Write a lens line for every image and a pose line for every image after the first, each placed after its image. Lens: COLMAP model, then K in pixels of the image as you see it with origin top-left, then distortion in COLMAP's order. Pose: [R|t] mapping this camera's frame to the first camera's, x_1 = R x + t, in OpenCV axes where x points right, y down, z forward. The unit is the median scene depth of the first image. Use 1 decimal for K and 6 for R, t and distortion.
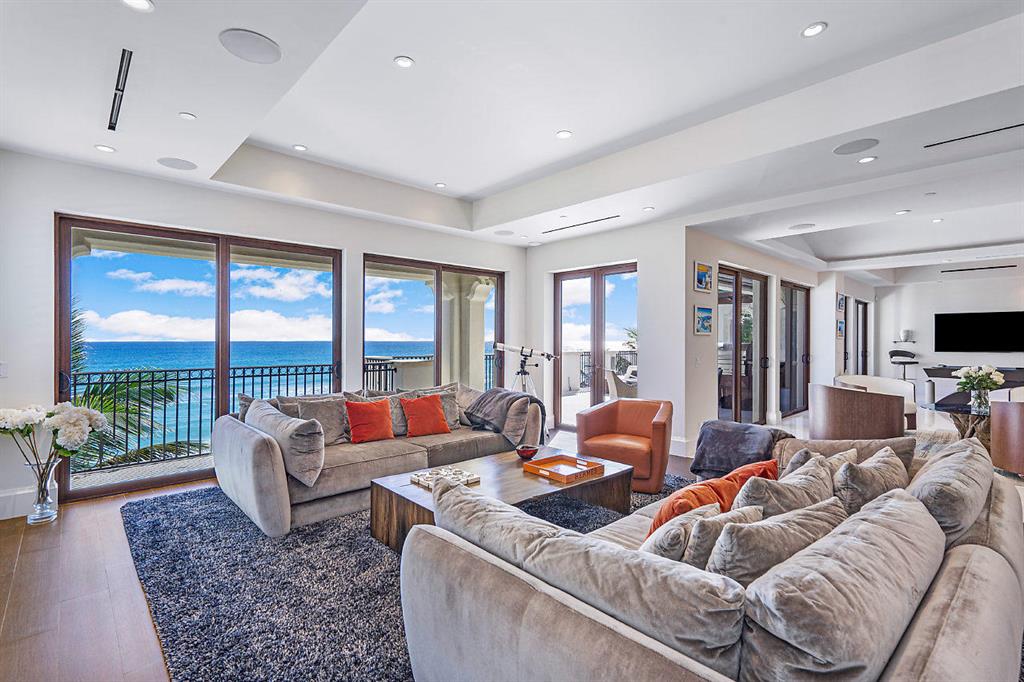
lens RADIAL K [[466.2, 0, 512.0], [0, 466.2, 341.0], [0, 0, 1]] dist [-0.002028, -0.000325]
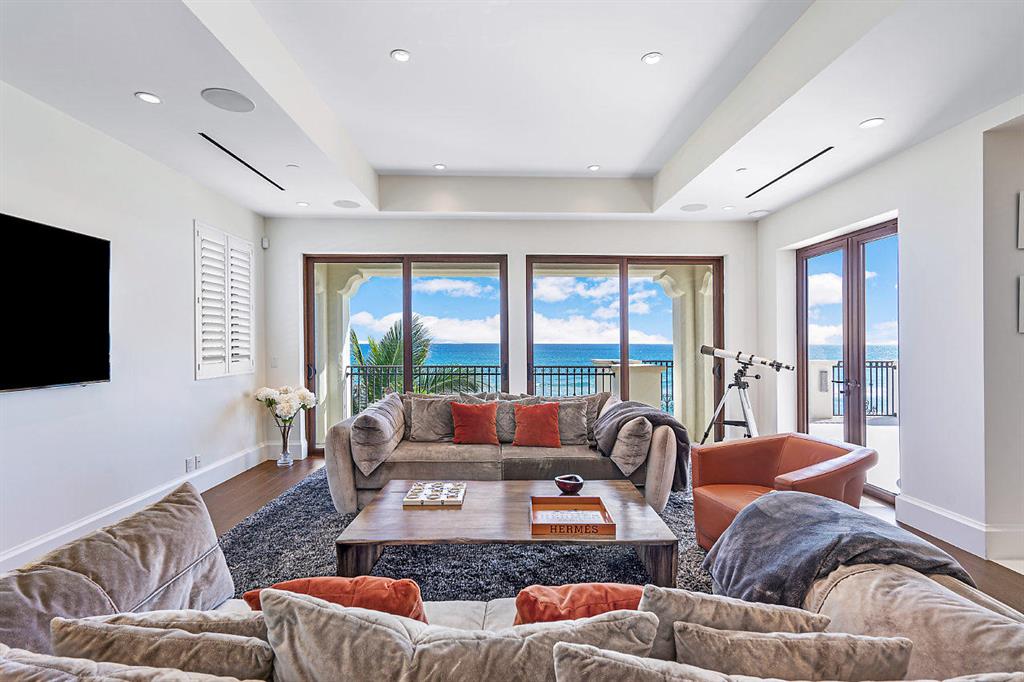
lens RADIAL K [[466.2, 0, 512.0], [0, 466.2, 341.0], [0, 0, 1]] dist [-0.002028, -0.000325]
pose [[0.748681, -0.000855, -0.662929, 0.309117], [-0.002670, 0.999987, -0.004304, -0.000854], [0.662925, 0.004992, 0.748670, 0.228617]]
